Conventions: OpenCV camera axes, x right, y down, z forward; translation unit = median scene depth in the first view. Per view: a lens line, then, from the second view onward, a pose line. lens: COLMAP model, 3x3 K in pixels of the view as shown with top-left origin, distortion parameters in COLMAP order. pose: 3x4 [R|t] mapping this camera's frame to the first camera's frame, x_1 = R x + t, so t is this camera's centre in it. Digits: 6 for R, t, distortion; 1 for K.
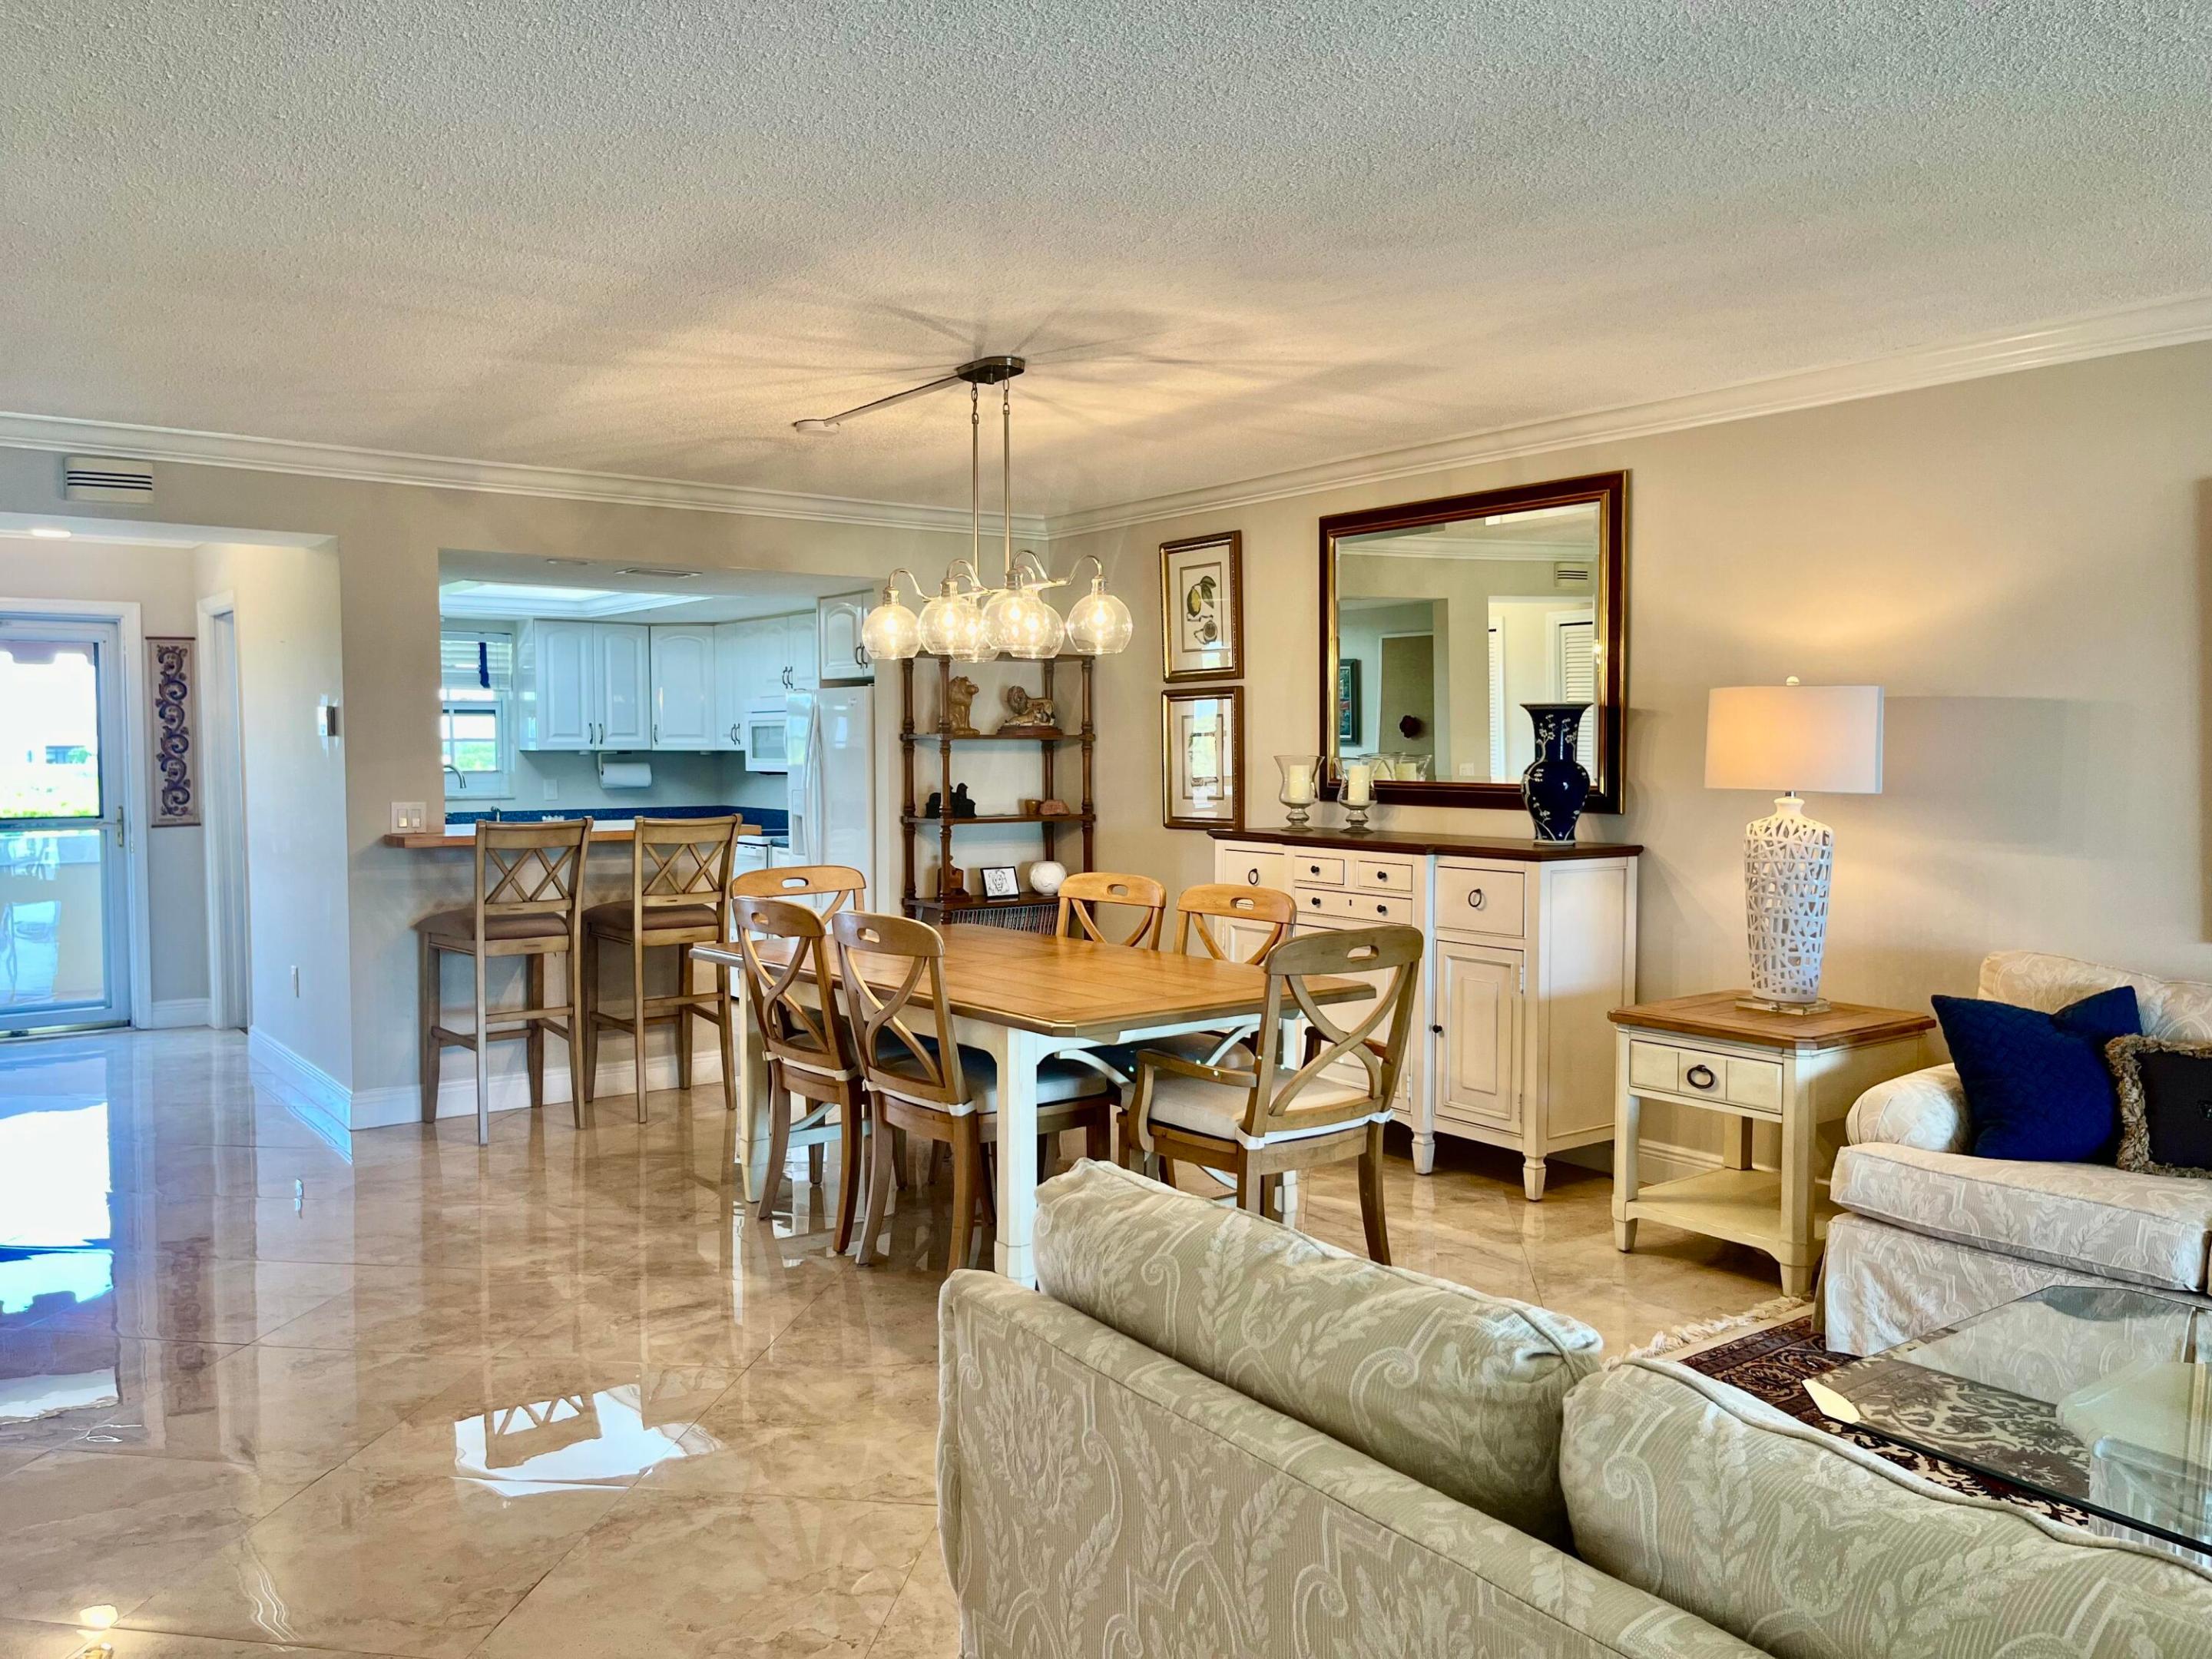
lens RADIAL K [[1666.7, 0, 1106.0], [0, 1666.7, 829.5], [0, 0, 1]] dist [0.059714, -0.086020]
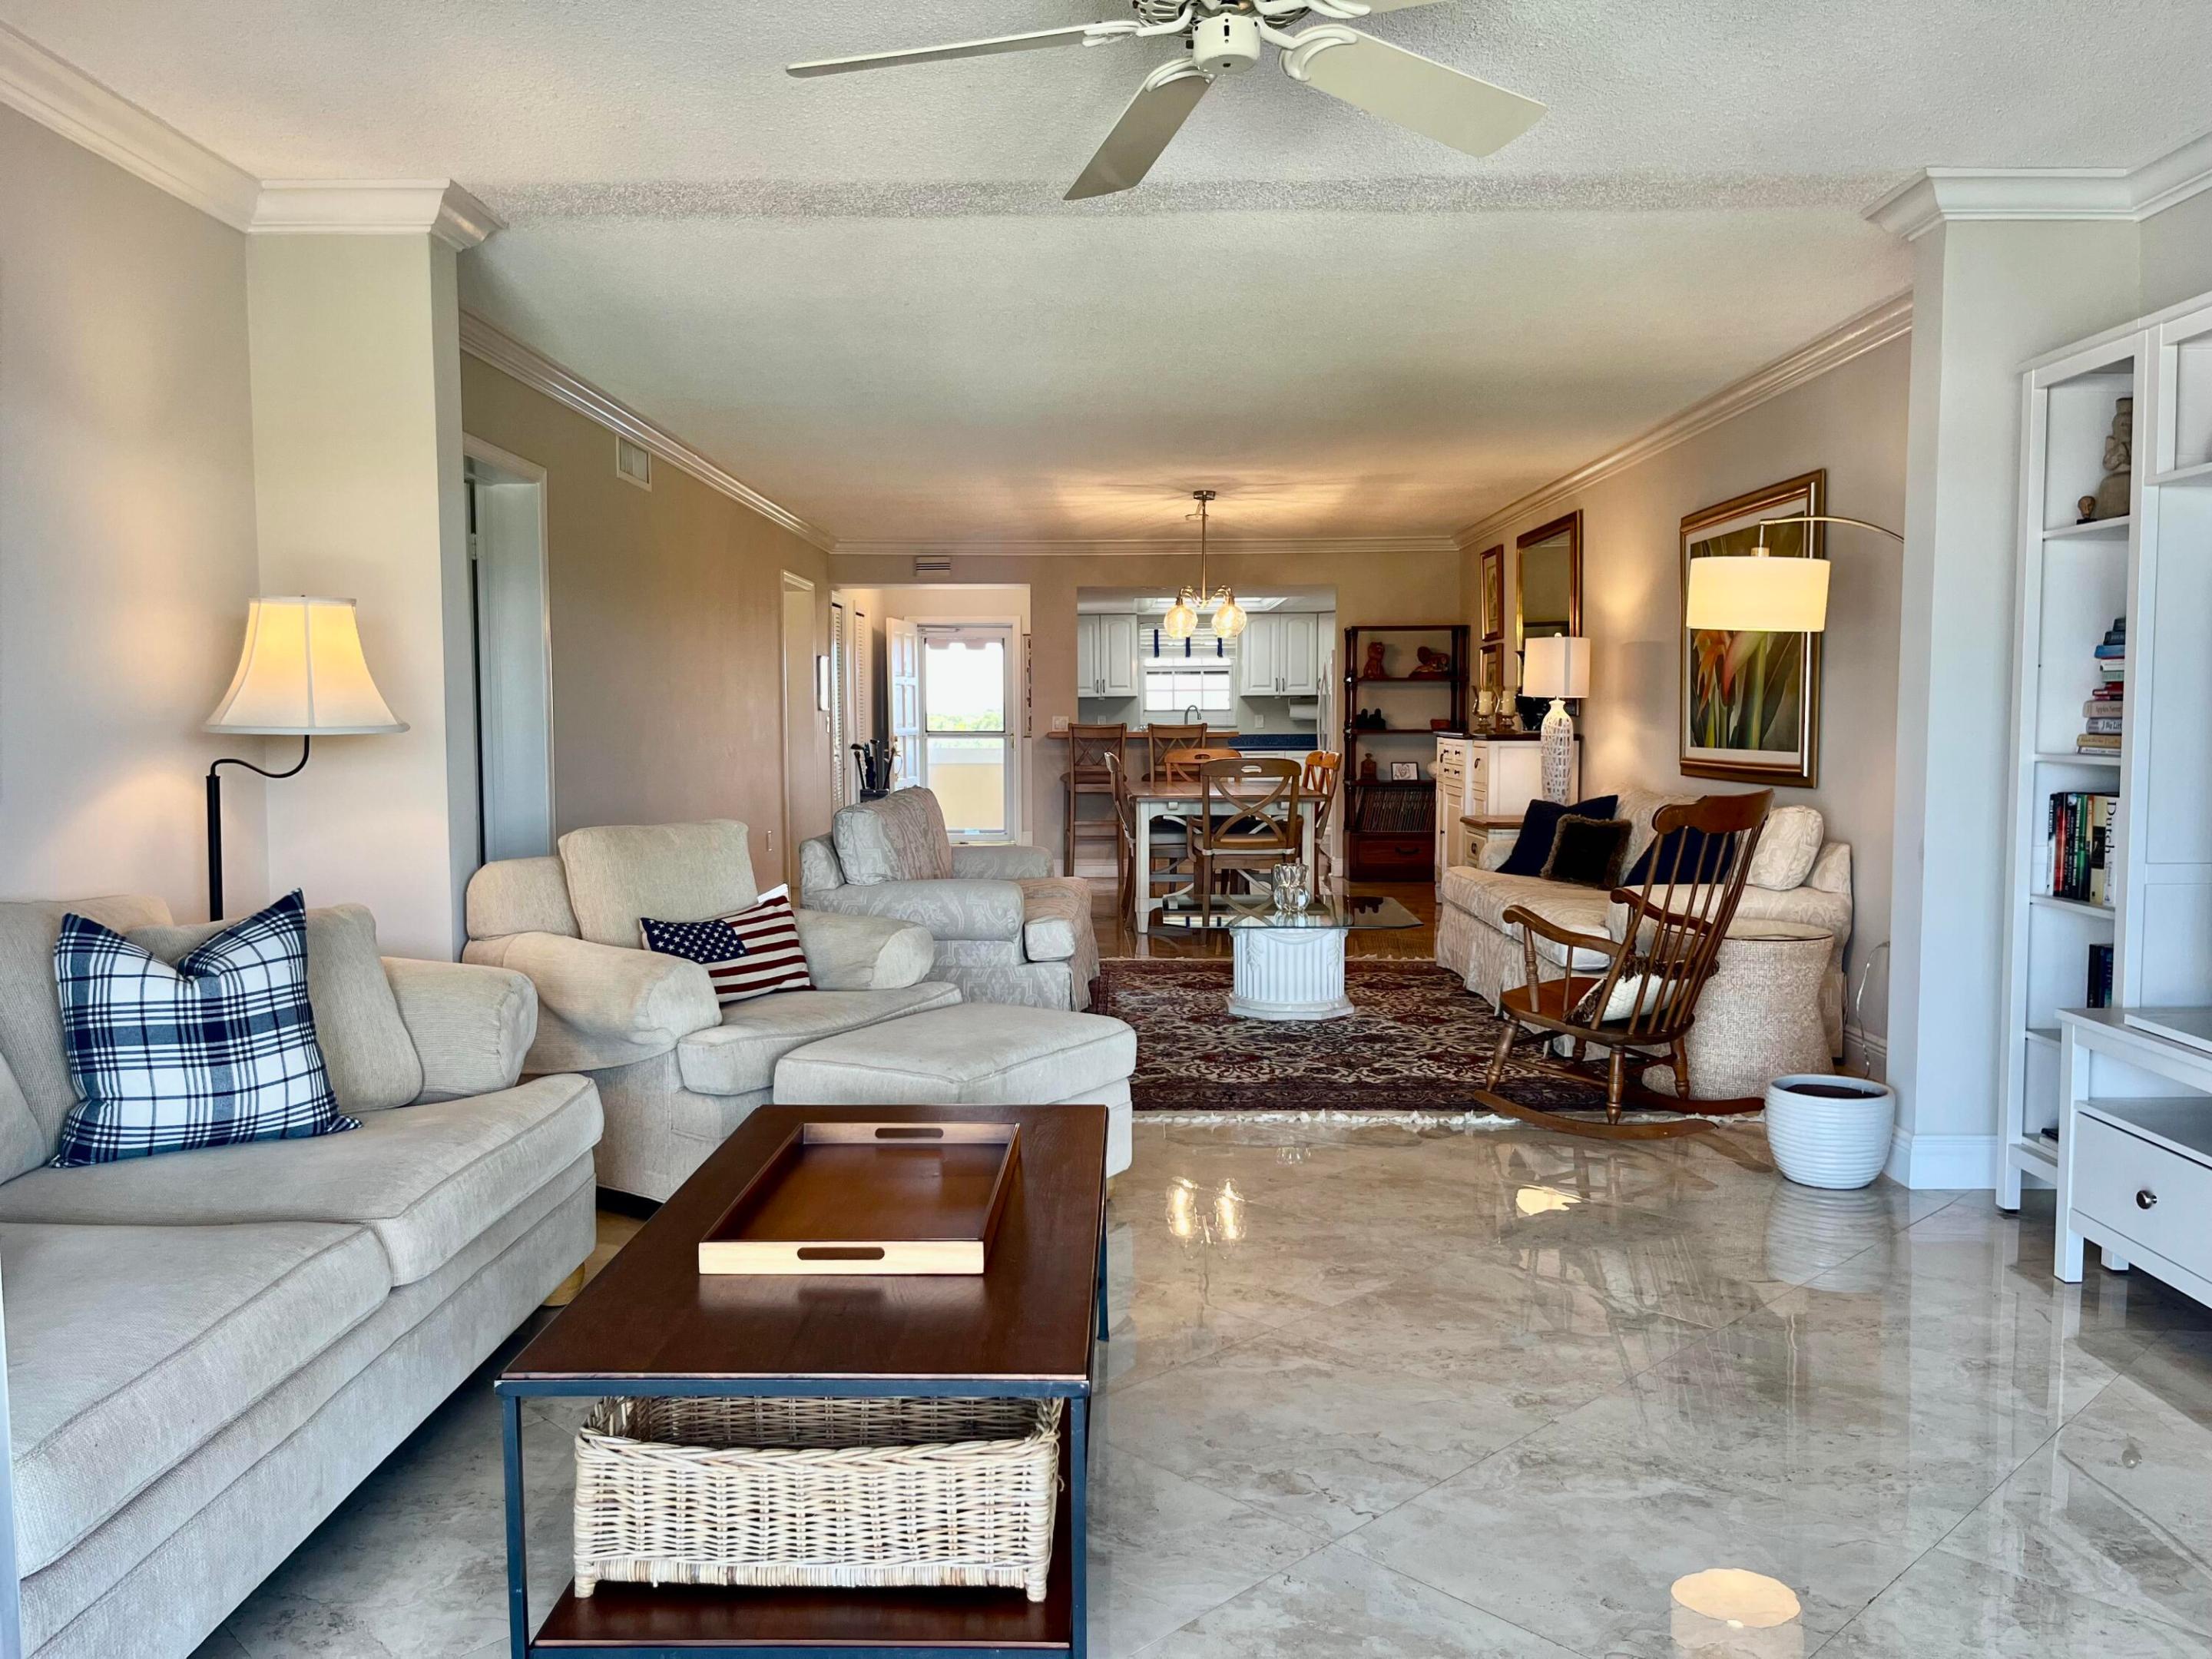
lens RADIAL K [[1666.7, 0, 1106.0], [0, 1666.7, 829.5], [0, 0, 1]] dist [0.059714, -0.086020]
pose [[0.793867, 0.039223, -0.606826, 1.181147], [-0.027156, 0.999209, 0.029059, 0.084180], [0.607485, -0.006590, 0.794304, -0.761007]]
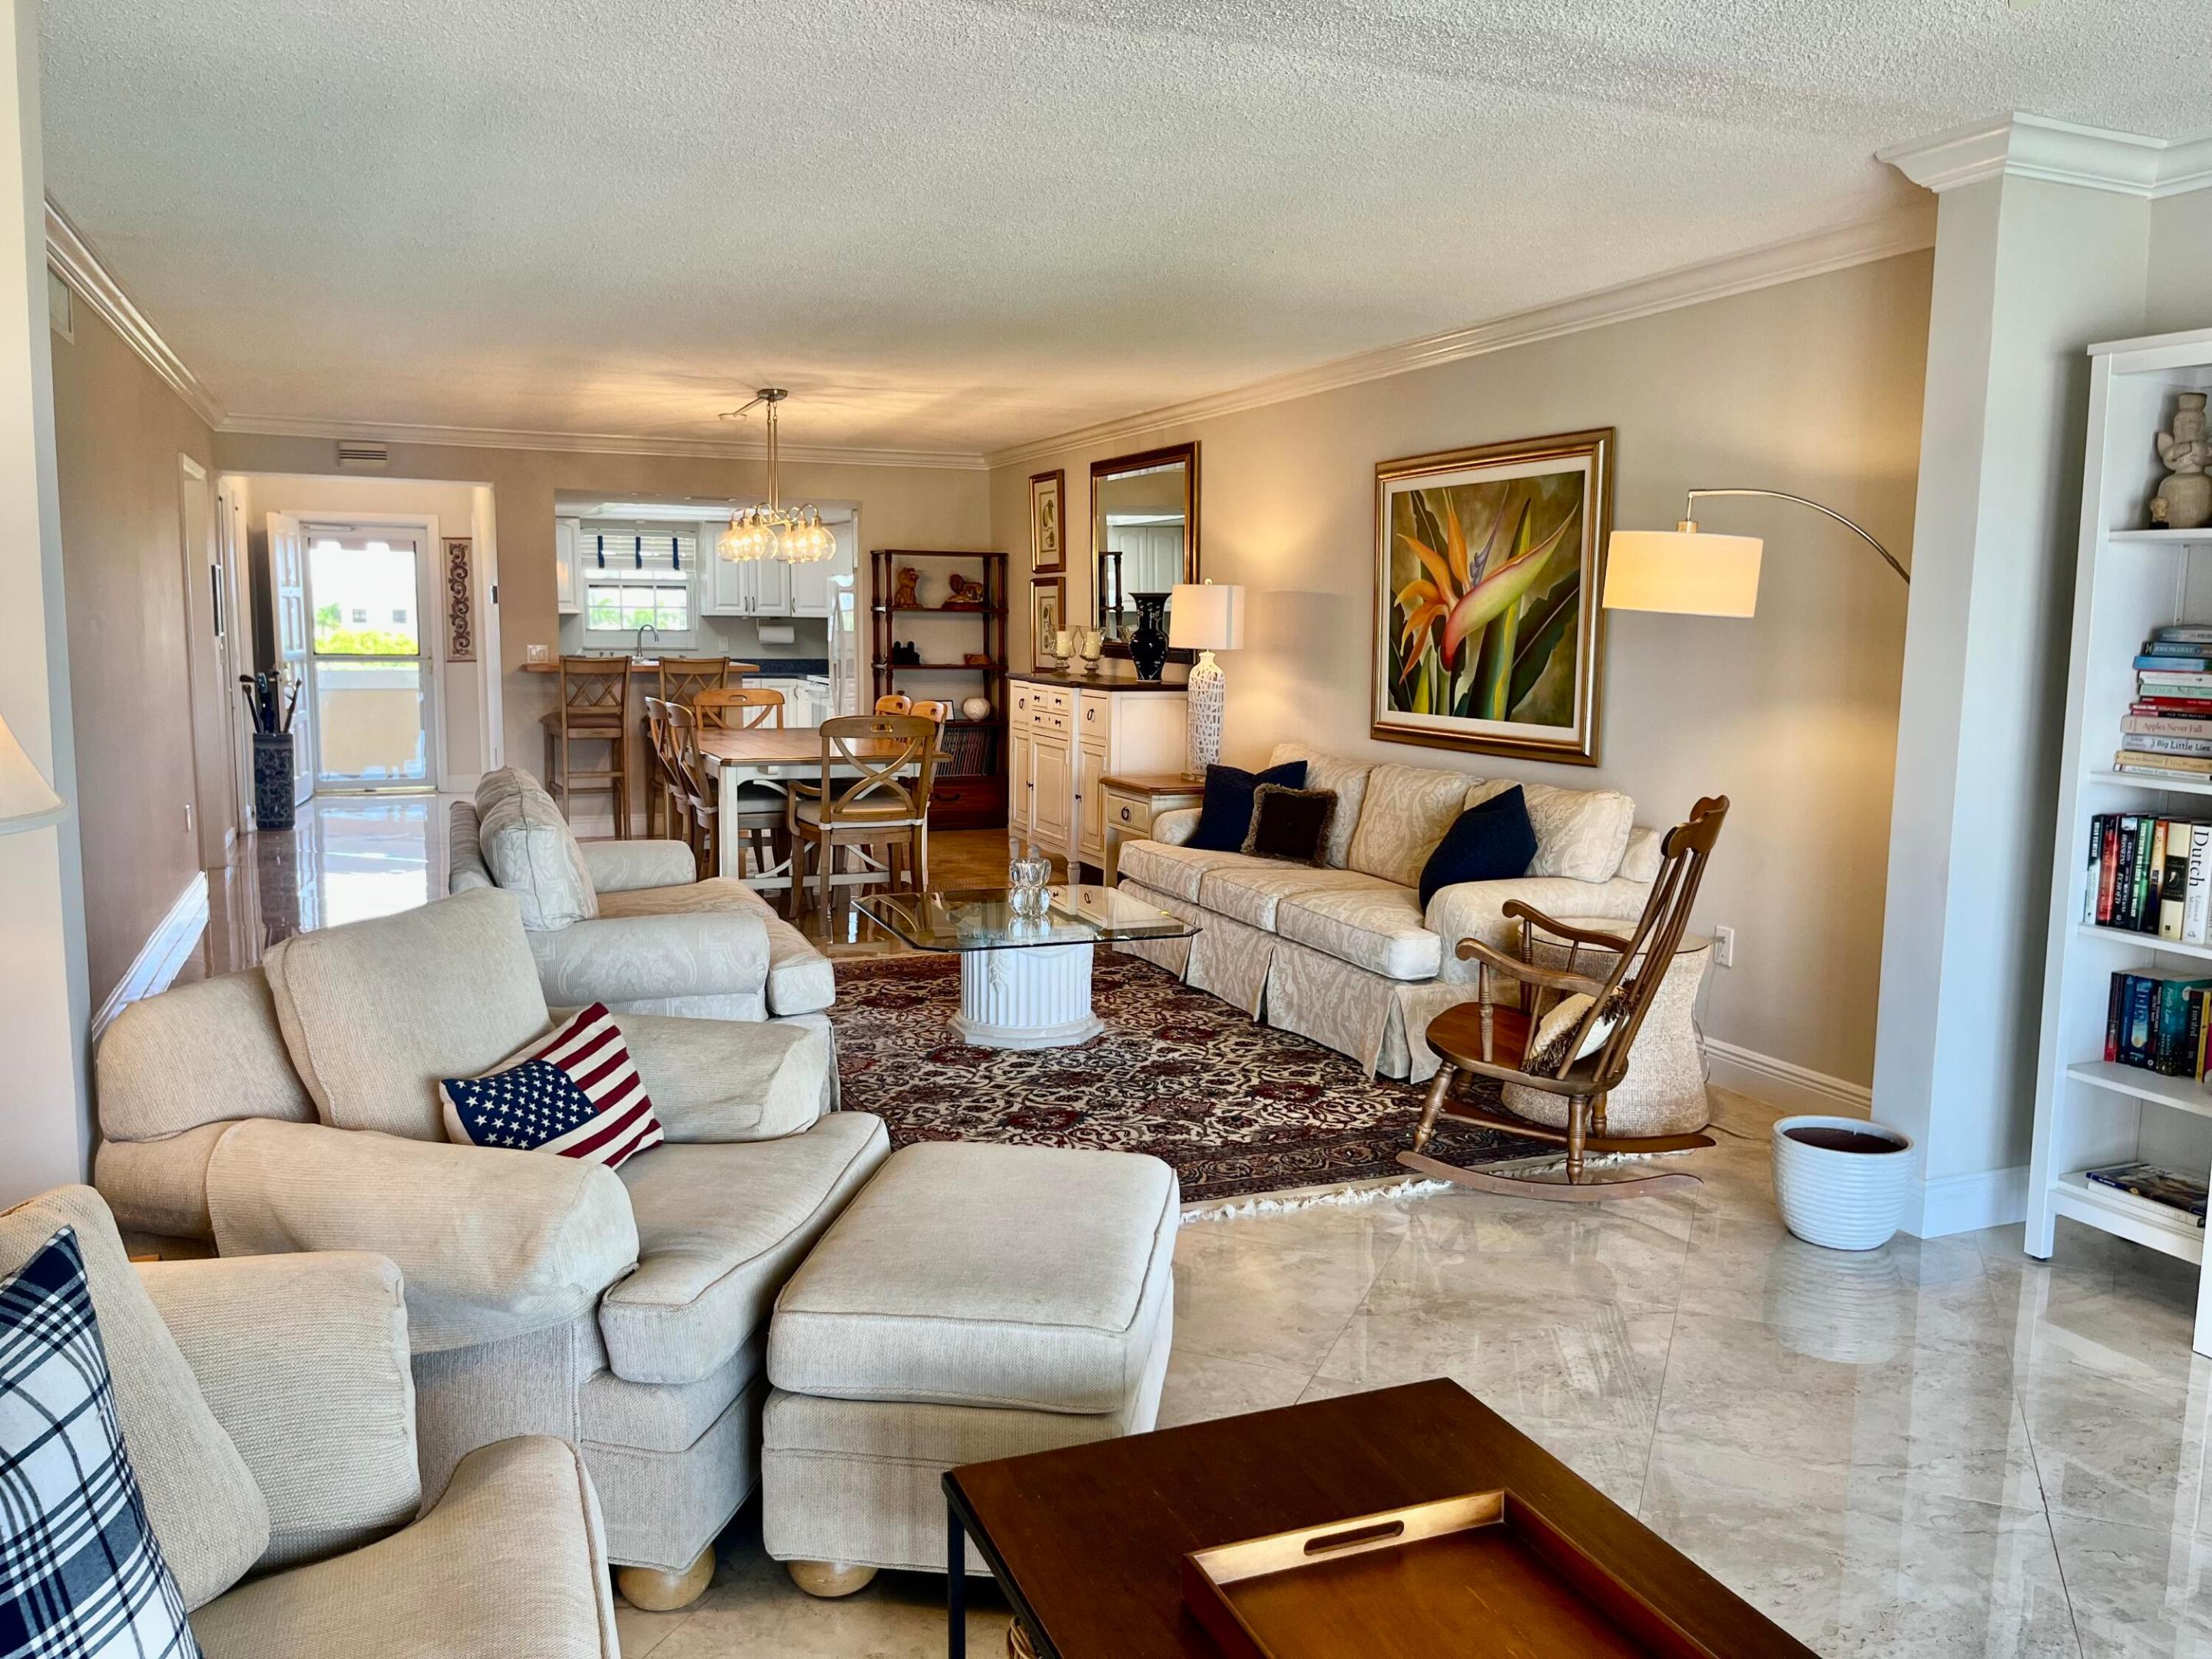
lens RADIAL K [[1666.7, 0, 1106.0], [0, 1666.7, 829.5], [0, 0, 1]] dist [0.059714, -0.086020]
pose [[0.969522, 0.042832, -0.241232, 0.756764], [-0.024472, 0.996606, 0.078598, 0.030089], [0.243780, -0.070299, 0.967279, -0.670025]]
